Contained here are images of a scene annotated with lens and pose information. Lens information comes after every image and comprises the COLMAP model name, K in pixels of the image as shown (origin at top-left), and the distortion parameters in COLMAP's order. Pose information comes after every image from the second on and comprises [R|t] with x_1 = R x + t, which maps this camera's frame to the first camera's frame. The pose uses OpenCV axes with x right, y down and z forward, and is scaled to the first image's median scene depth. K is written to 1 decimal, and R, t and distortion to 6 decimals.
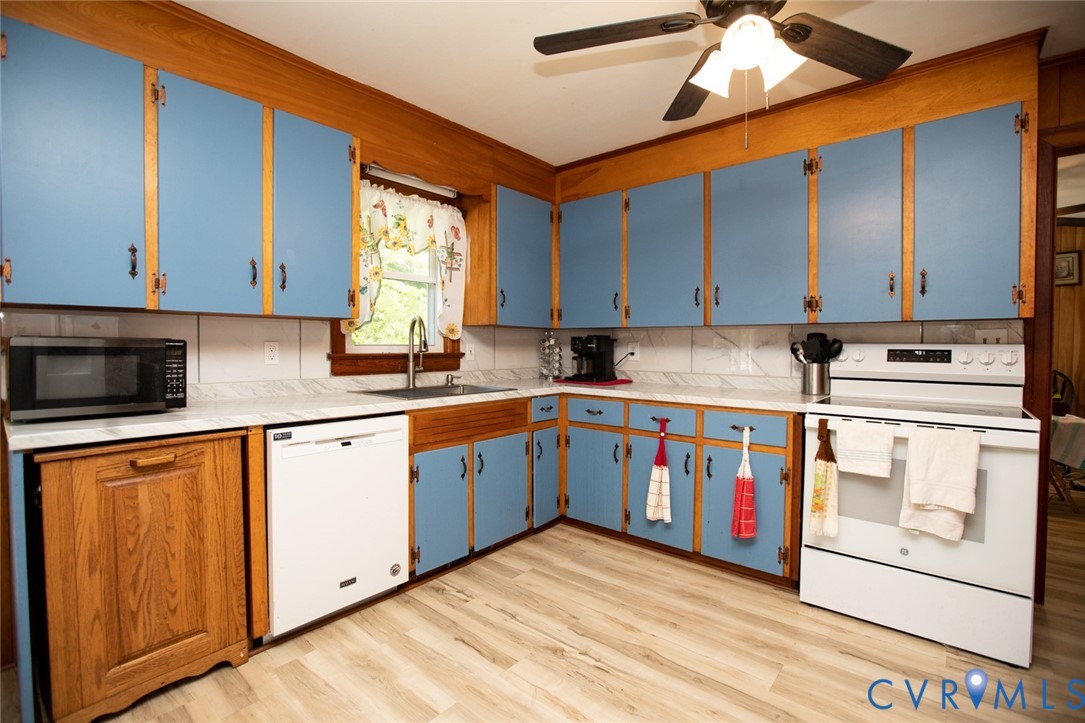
lens RADIAL K [[500.7, 0, 525.5], [0, 500.7, 360.5], [0, 0, 1]] dist [-0.022566, -0.000182]
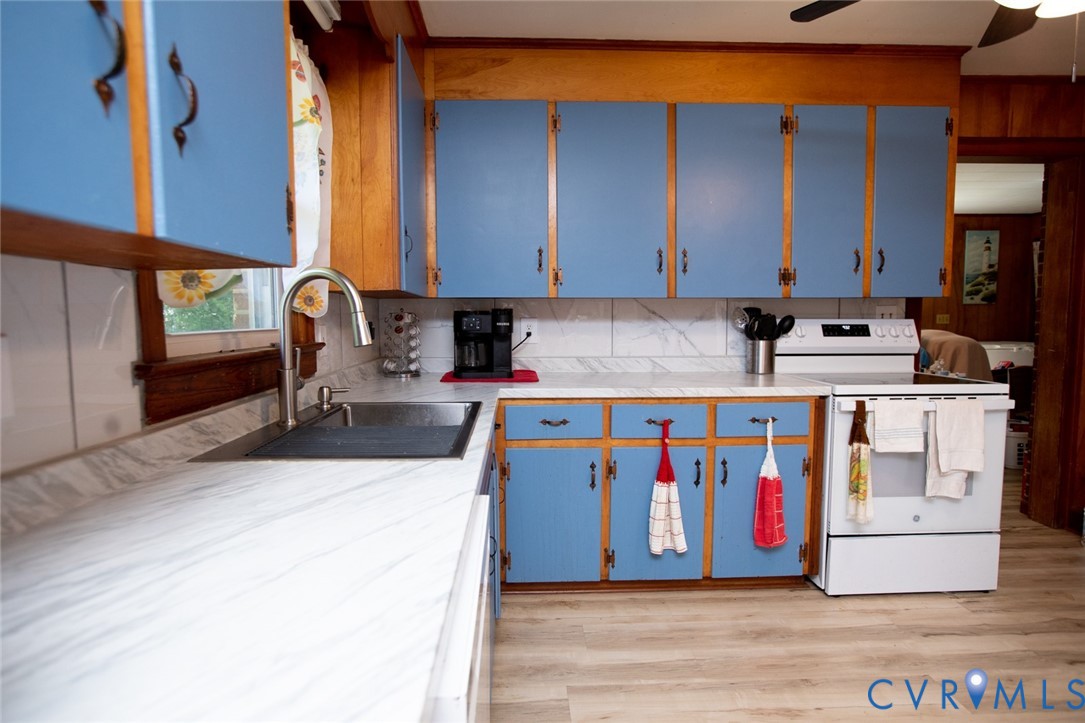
lens RADIAL K [[567.2, 0, 542.5], [0, 567.2, 361.5], [0, 0, 1]] dist [-0.019935, 0.000440]
pose [[0.725400, -0.062314, 0.685501, -0.458847], [0.028099, 0.997744, 0.060963, -0.031430], [-0.687754, -0.024961, 0.725515, 0.516239]]
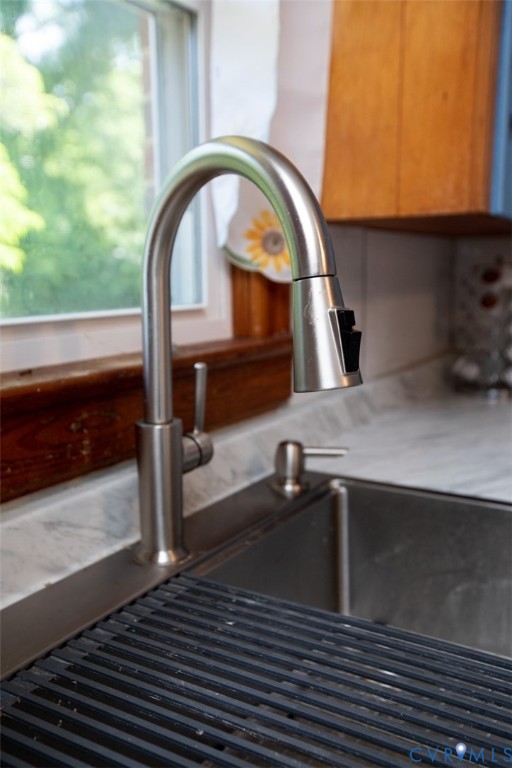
lens RADIAL K [[753.4, 0, 225.0], [0, 753.4, 383.6], [0, 0, 1]] dist [0.021207, 0.008752]
pose [[0.987908, -0.034568, 0.151137, -0.276480], [0.015835, 0.992226, 0.123440, -0.046858], [-0.154229, -0.119554, 0.980775, 0.810794]]
